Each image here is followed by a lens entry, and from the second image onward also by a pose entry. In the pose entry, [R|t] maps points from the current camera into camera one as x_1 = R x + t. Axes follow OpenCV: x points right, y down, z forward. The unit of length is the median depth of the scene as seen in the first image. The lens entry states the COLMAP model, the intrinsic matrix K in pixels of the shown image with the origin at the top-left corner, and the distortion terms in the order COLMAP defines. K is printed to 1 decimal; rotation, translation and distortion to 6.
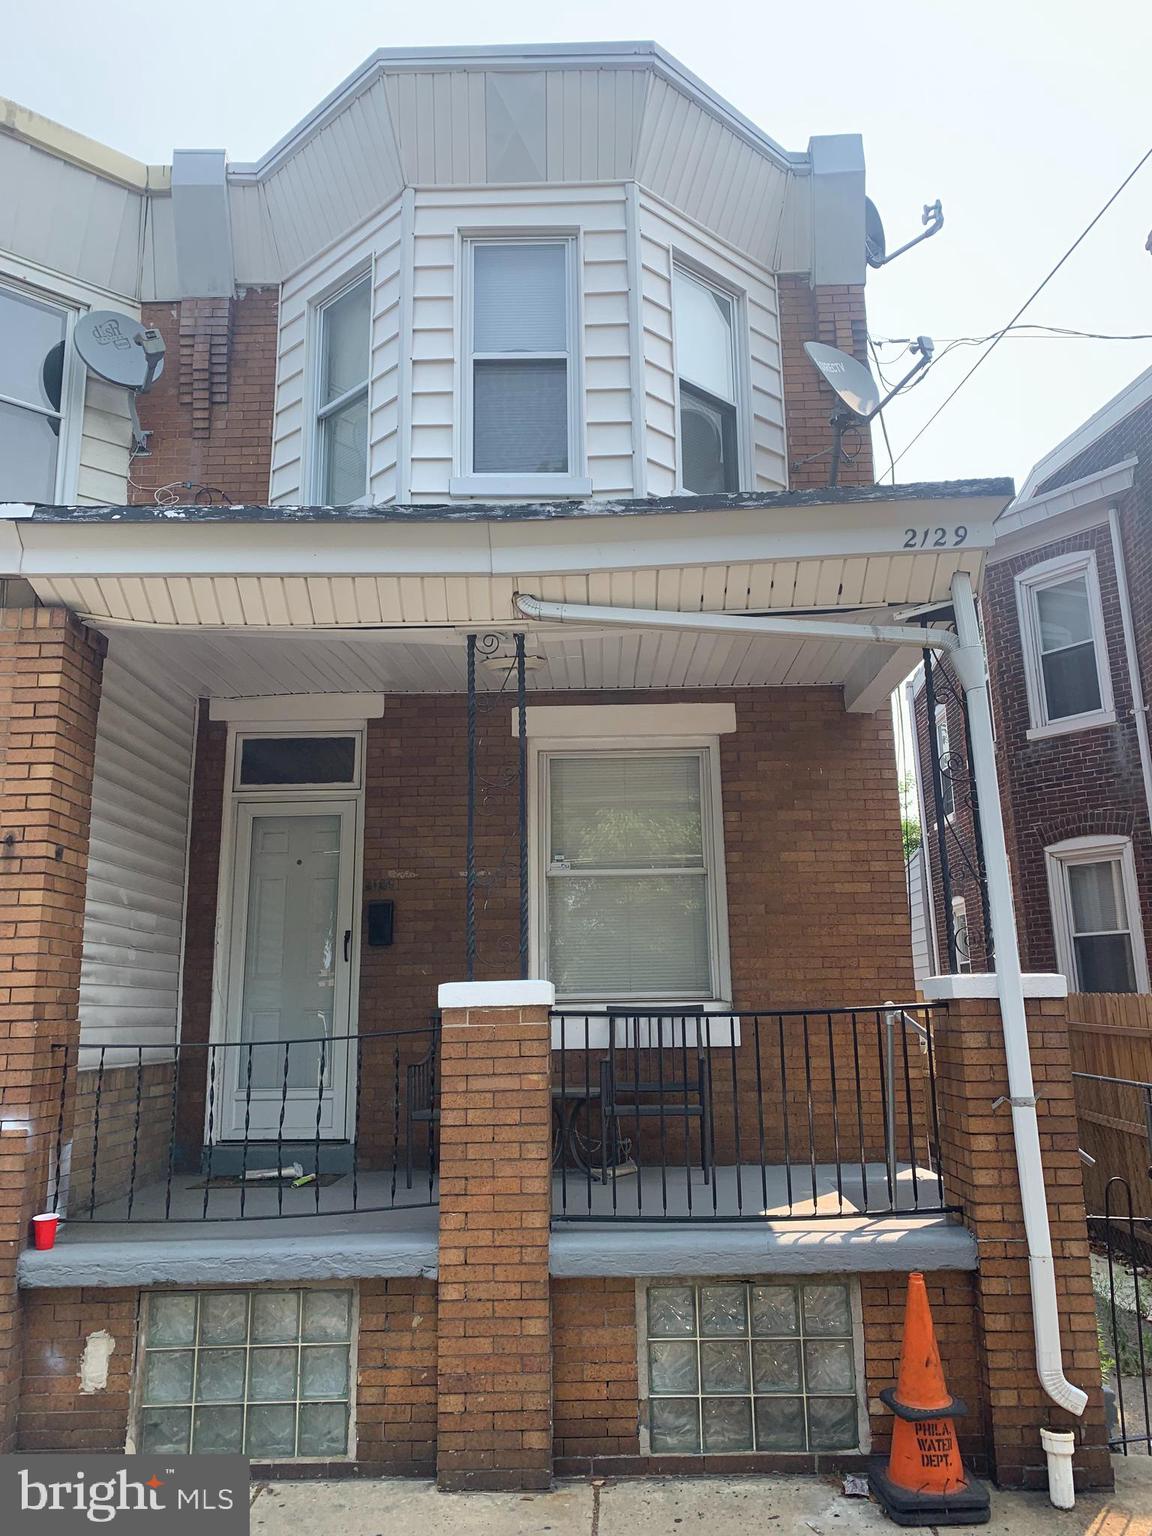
lens RADIAL K [[1140.3, 0, 582.5], [0, 1140.3, 756.0], [0, 0, 1]] dist [0.004964, 0.000112]
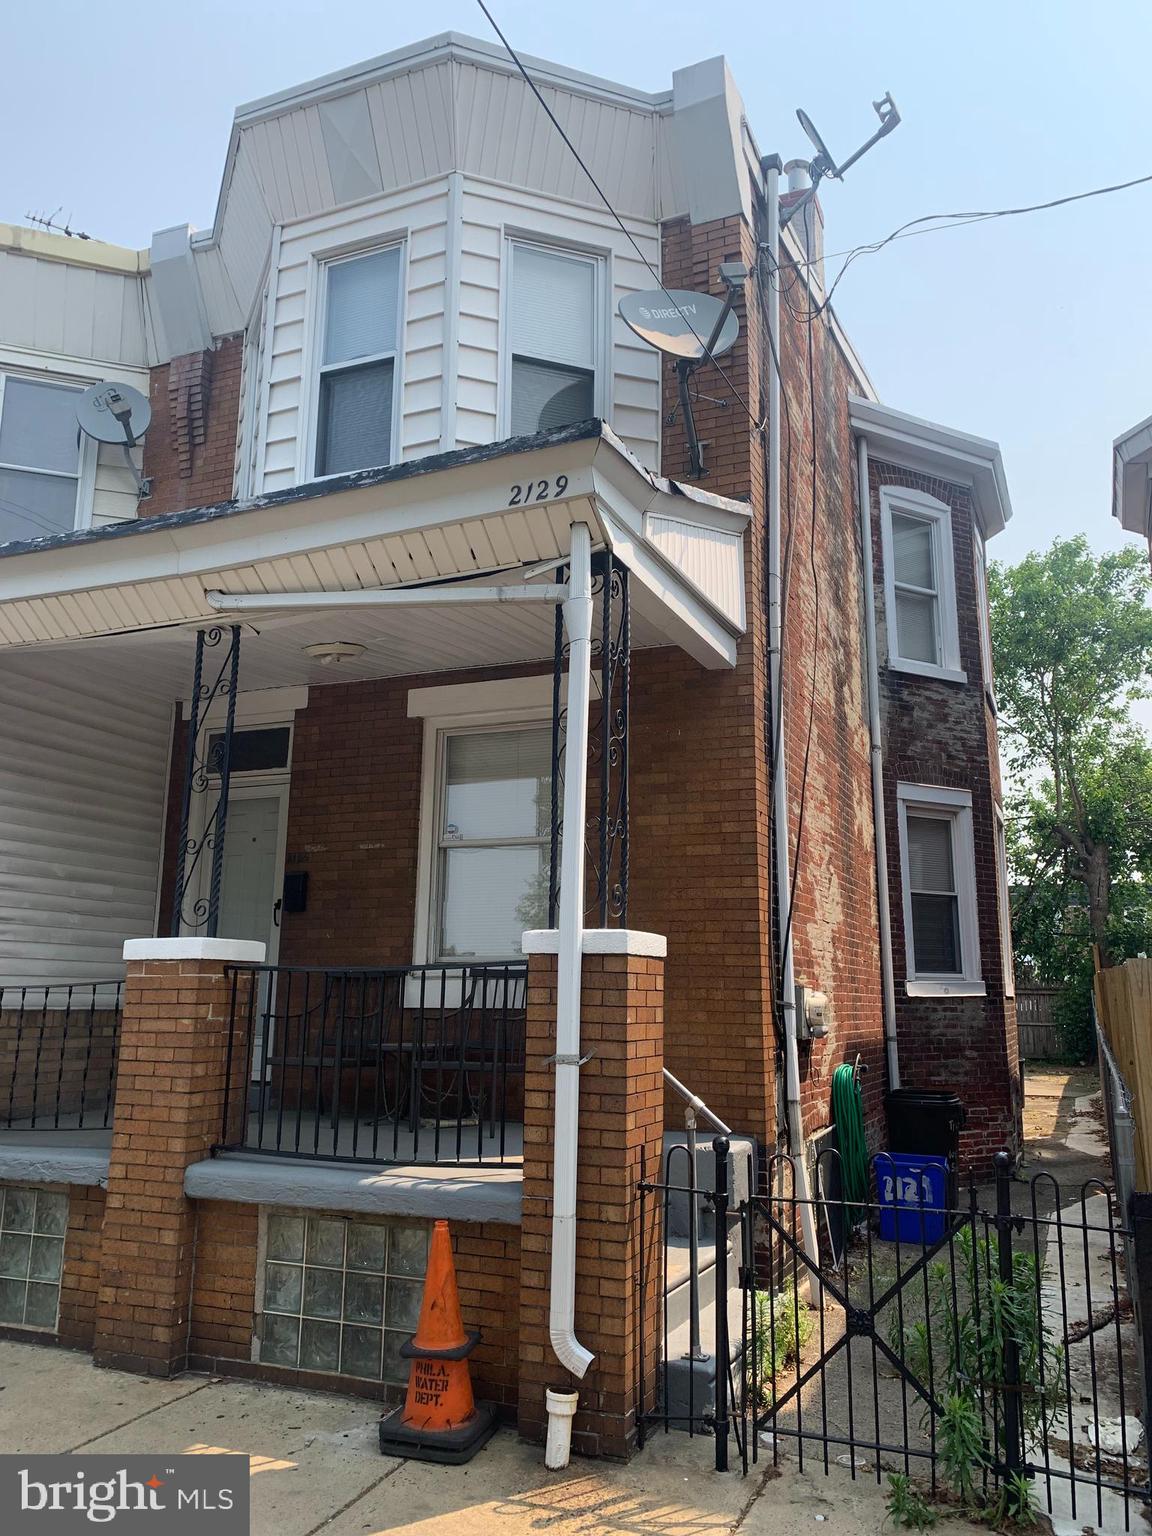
lens RADIAL K [[1150.5, 0, 626.3], [0, 1150.5, 761.7], [0, 0, 1]] dist [0.009491, -0.003026]
pose [[0.928587, -0.051591, -0.367512, 0.796303], [0.059688, 0.998160, 0.010692, 0.038619], [0.366284, -0.031864, 0.929957, 0.105443]]
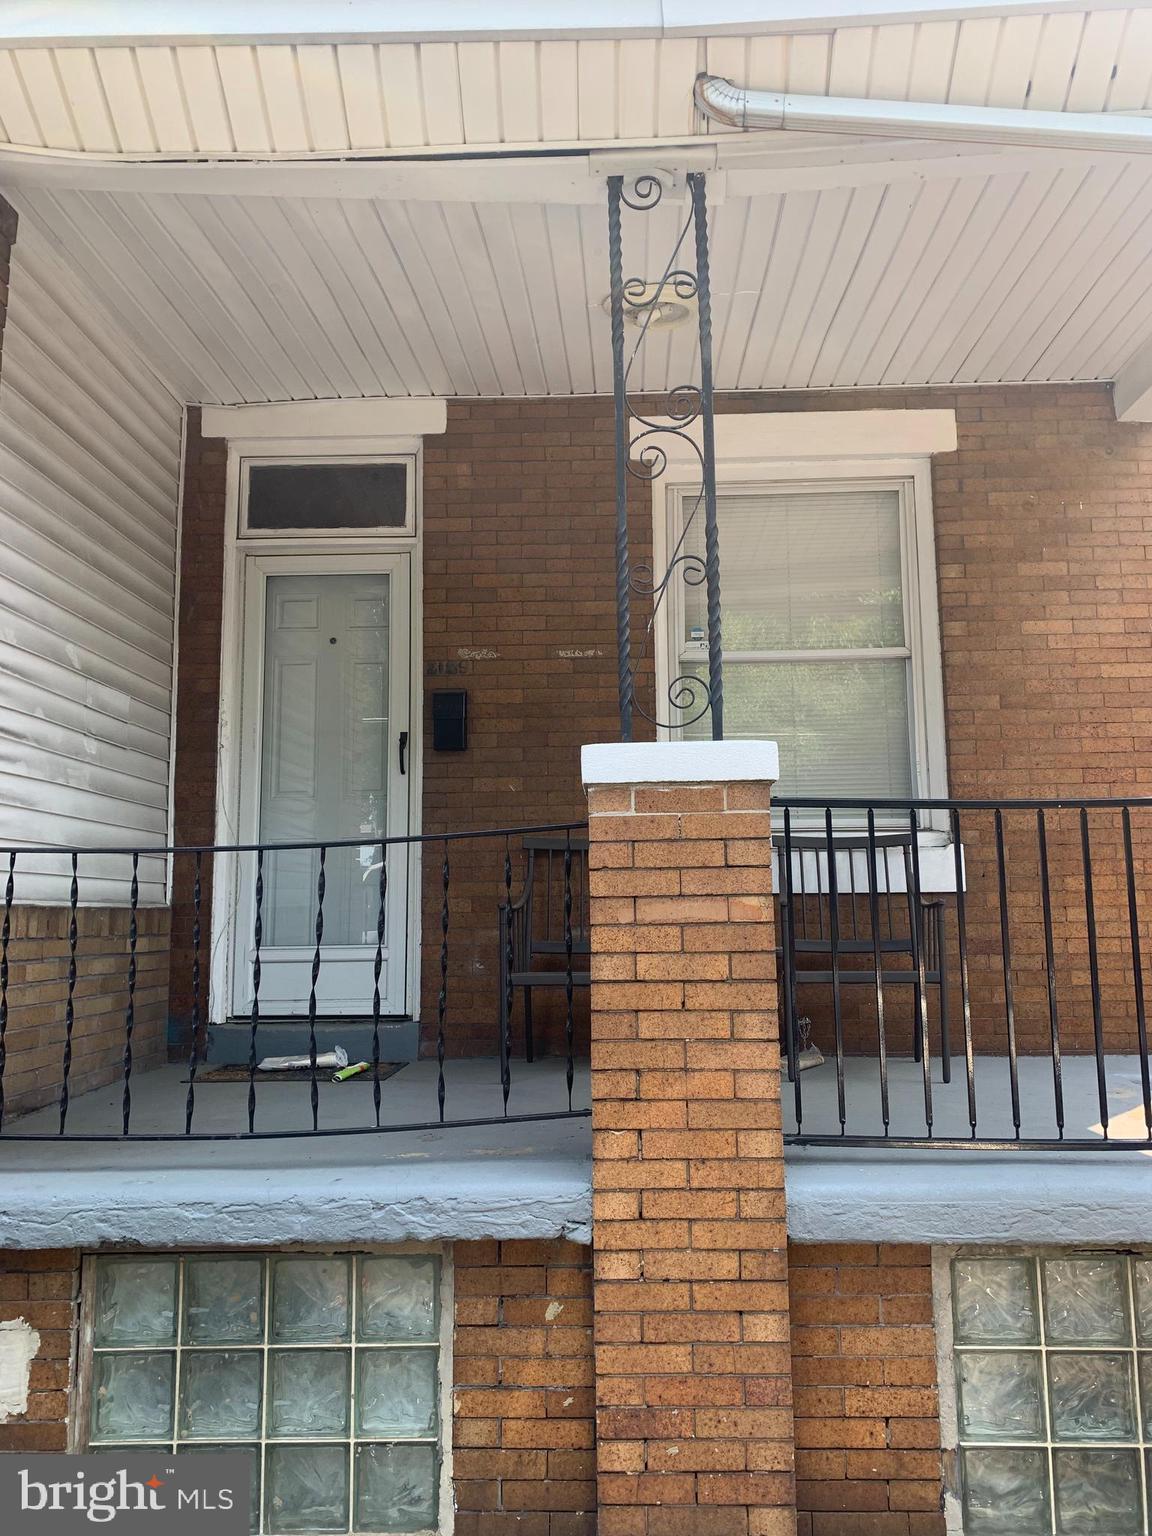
lens RADIAL K [[1134.3, 0, 576.0], [0, 1134.3, 768.0], [0, 0, 1]] dist [0.004768, -0.002625]
pose [[0.999539, 0.001180, -0.030331, -0.113891], [0.001557, 0.995933, 0.090084, 0.165167], [0.030314, -0.090090, 0.995472, 0.441782]]
